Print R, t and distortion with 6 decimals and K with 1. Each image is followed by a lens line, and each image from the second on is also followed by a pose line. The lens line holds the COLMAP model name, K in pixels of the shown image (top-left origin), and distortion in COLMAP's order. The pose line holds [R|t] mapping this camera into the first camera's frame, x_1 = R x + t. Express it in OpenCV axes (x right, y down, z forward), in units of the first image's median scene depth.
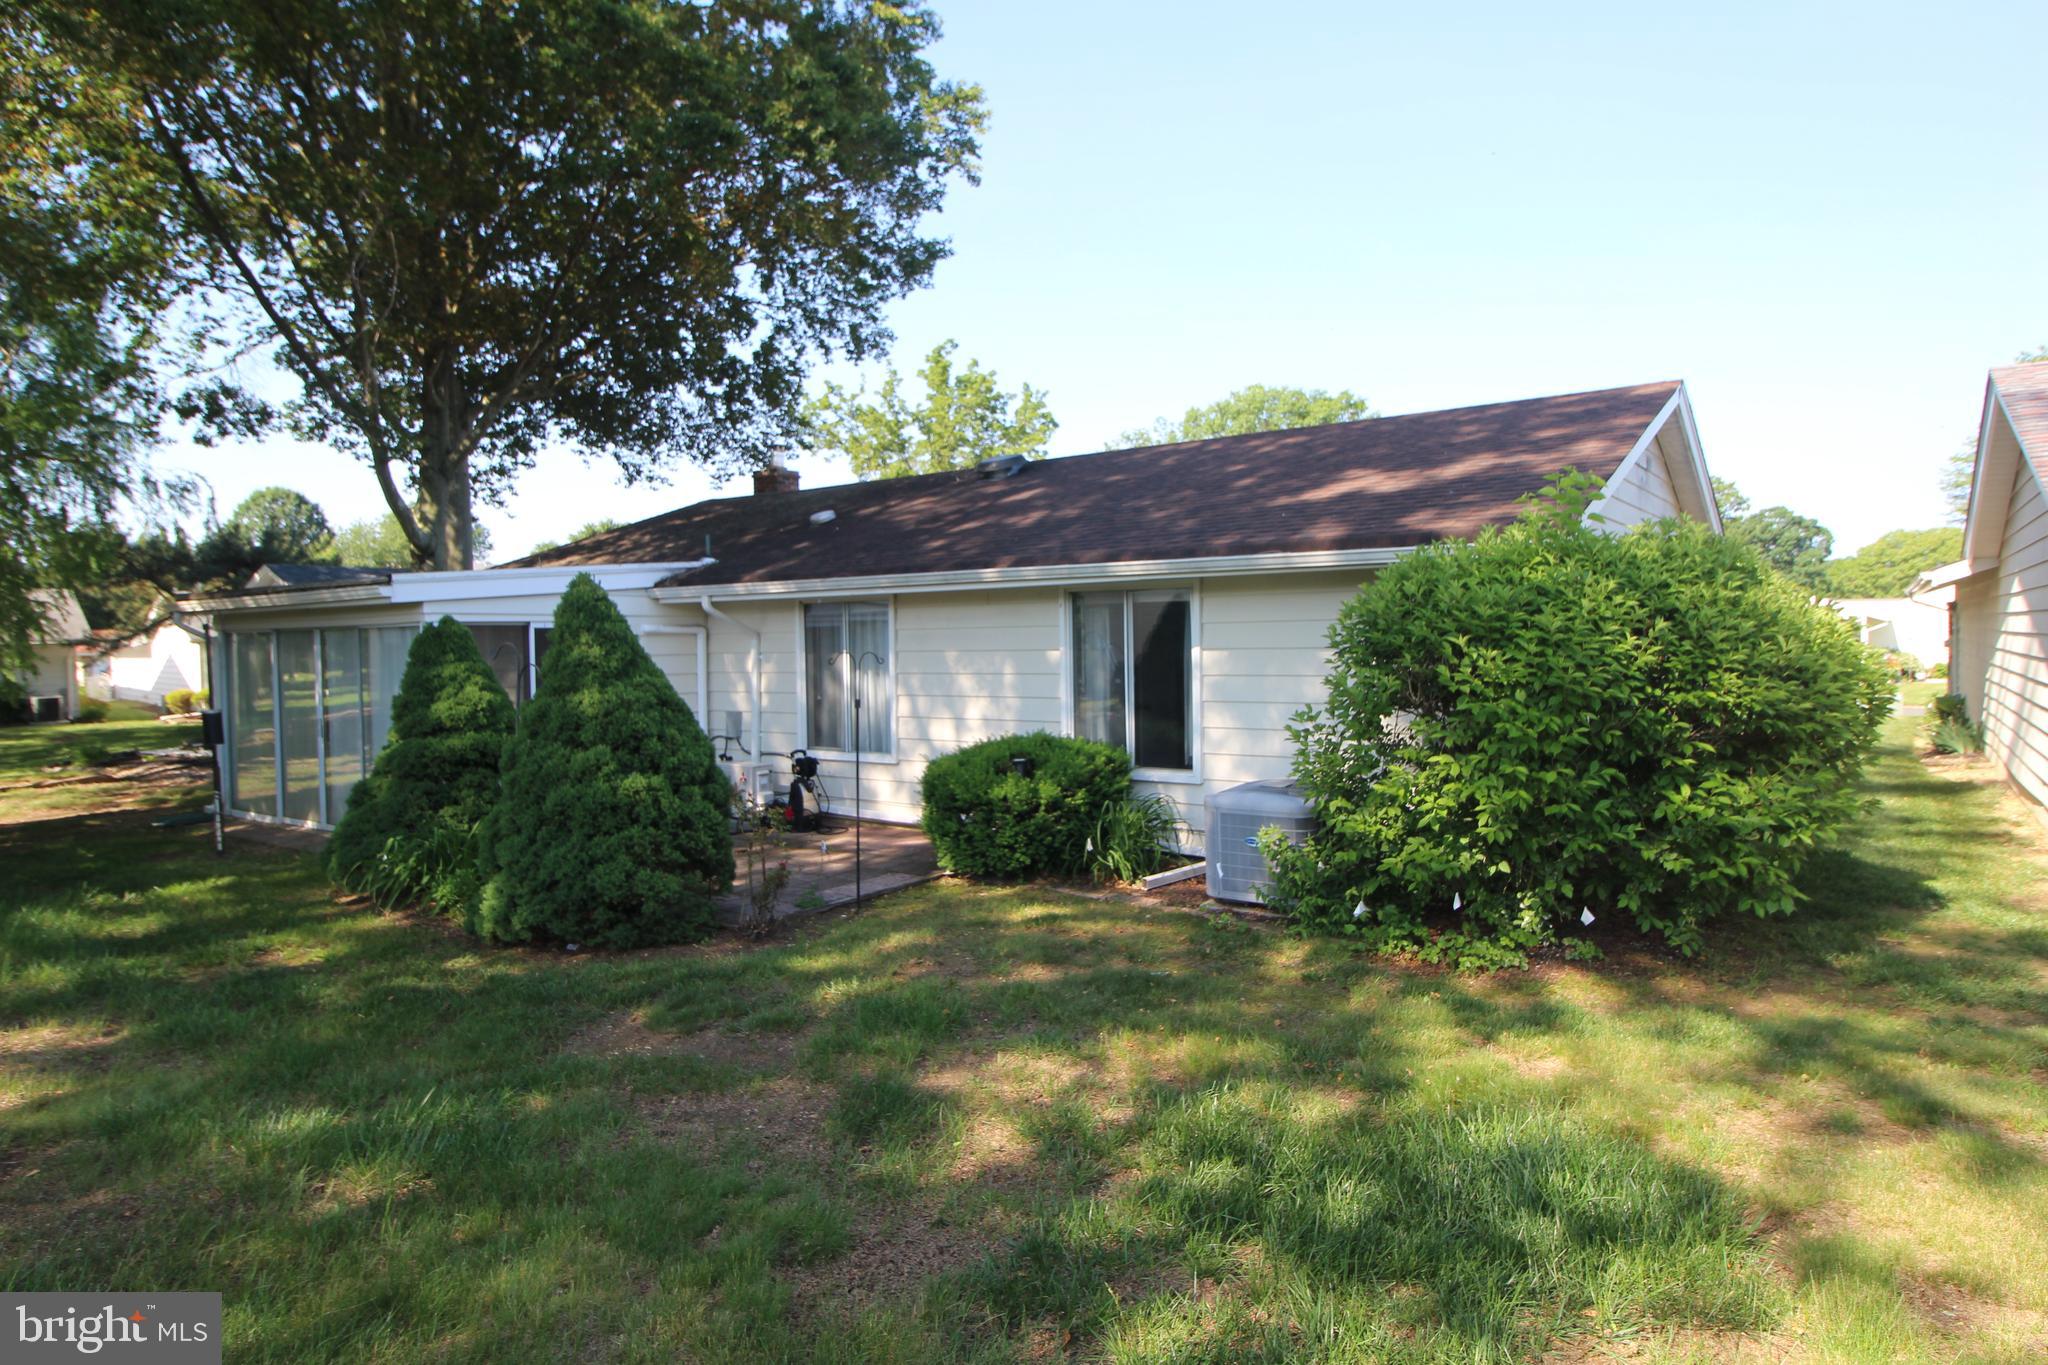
lens RADIAL K [[1192.1, 0, 1035.2], [0, 1192.1, 682.2], [0, 0, 1]] dist [-0.006132, 0.002862]
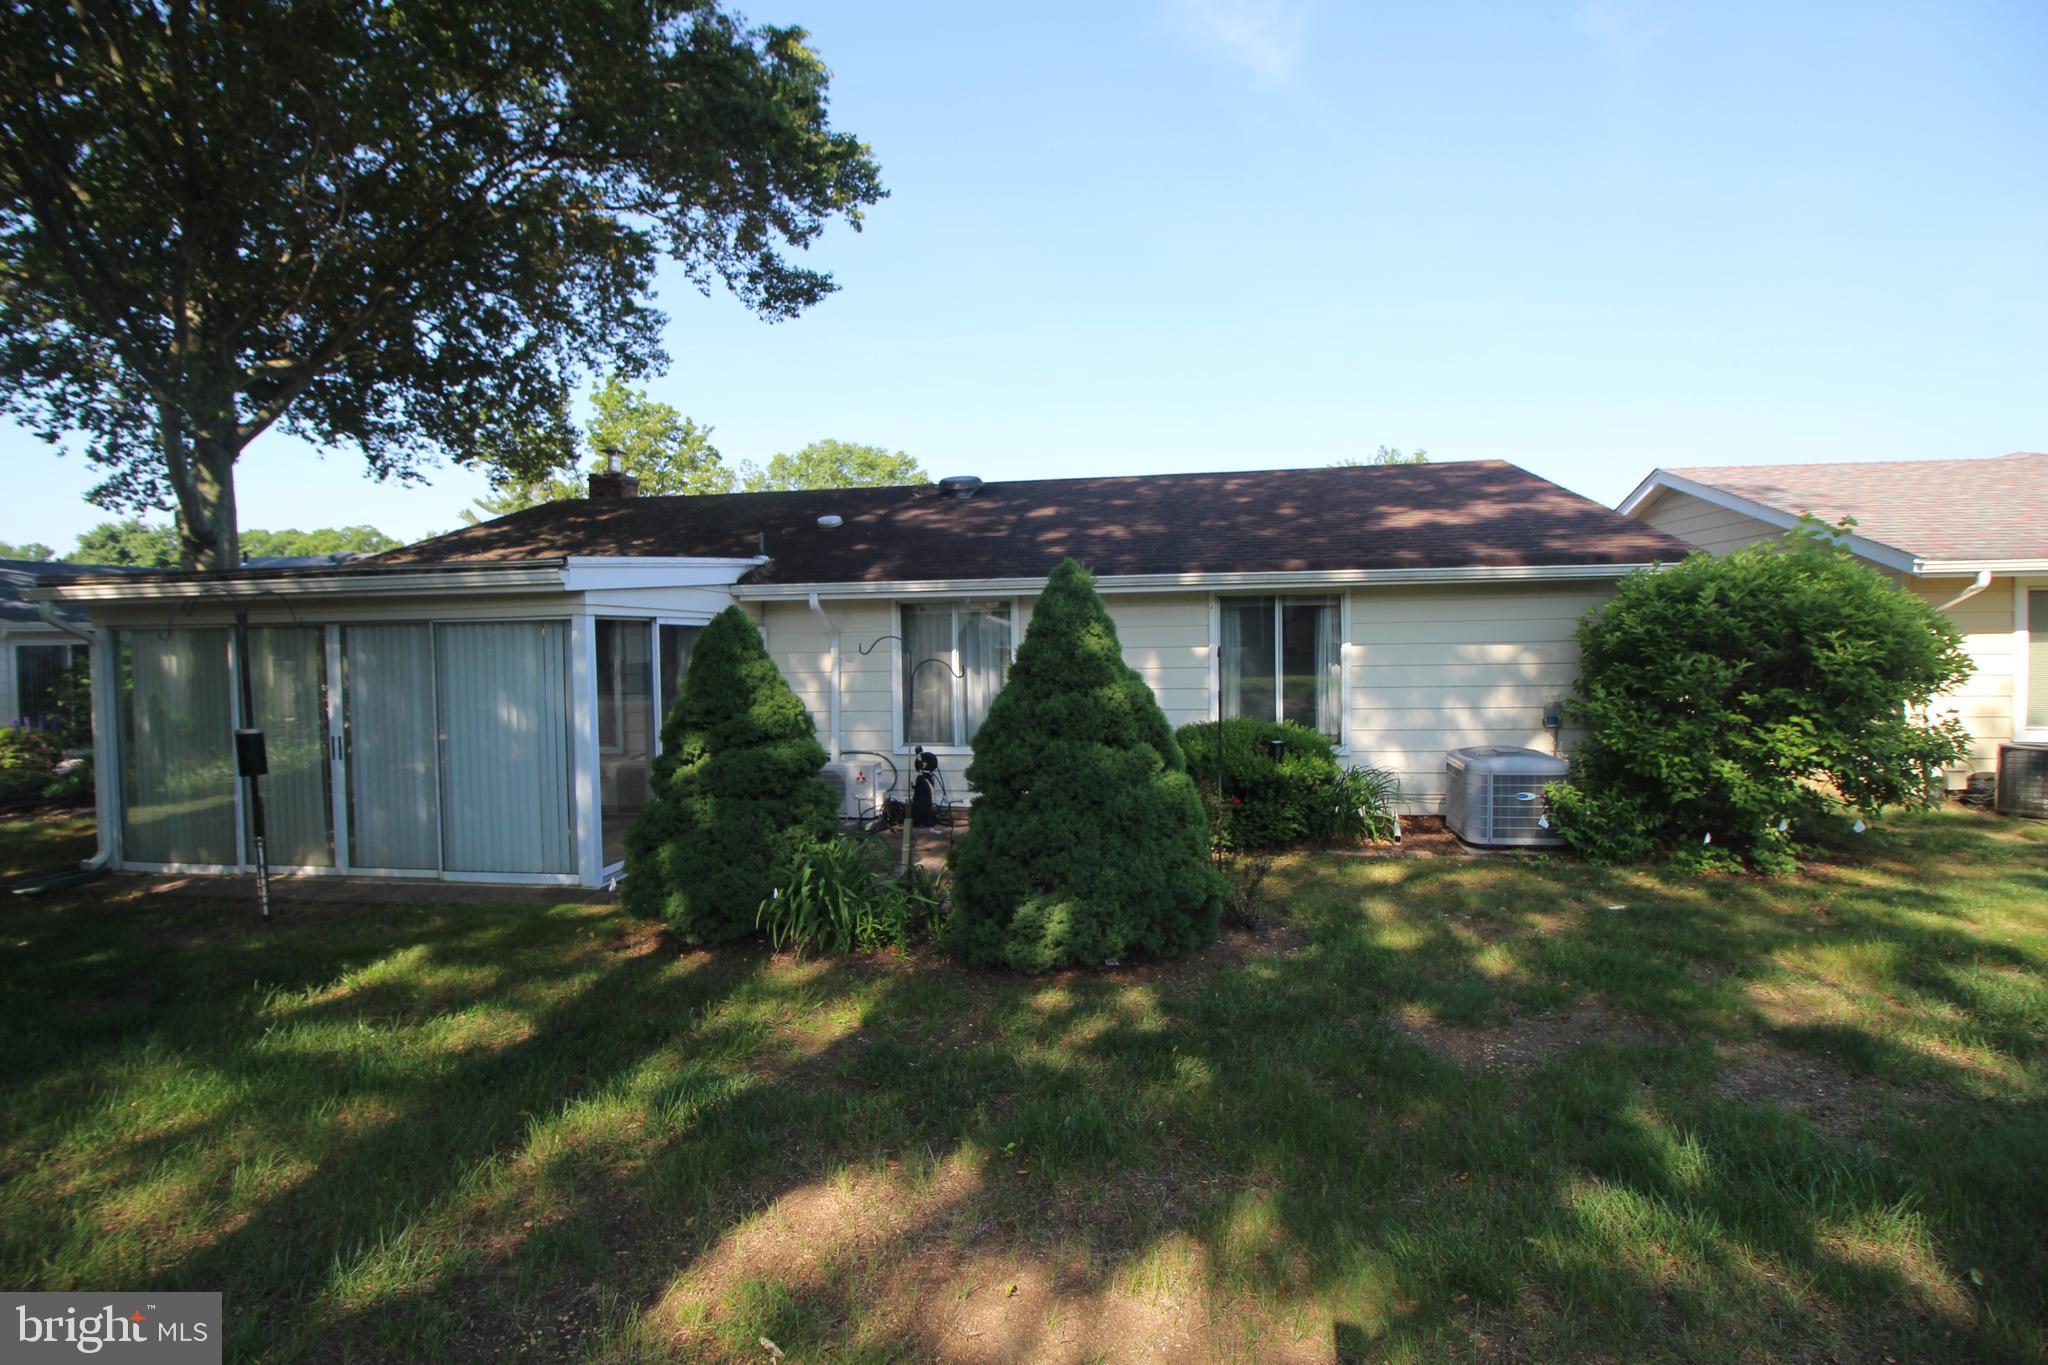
lens RADIAL K [[949.7, 0, 1024.8], [0, 949.7, 679.4], [0, 0, 1]] dist [-0.010294, -0.001407]
pose [[0.892391, -0.016752, 0.450951, -0.465537], [0.018306, 0.999832, 0.000915, 0.000568], [-0.450891, 0.007438, 0.892548, 0.223004]]
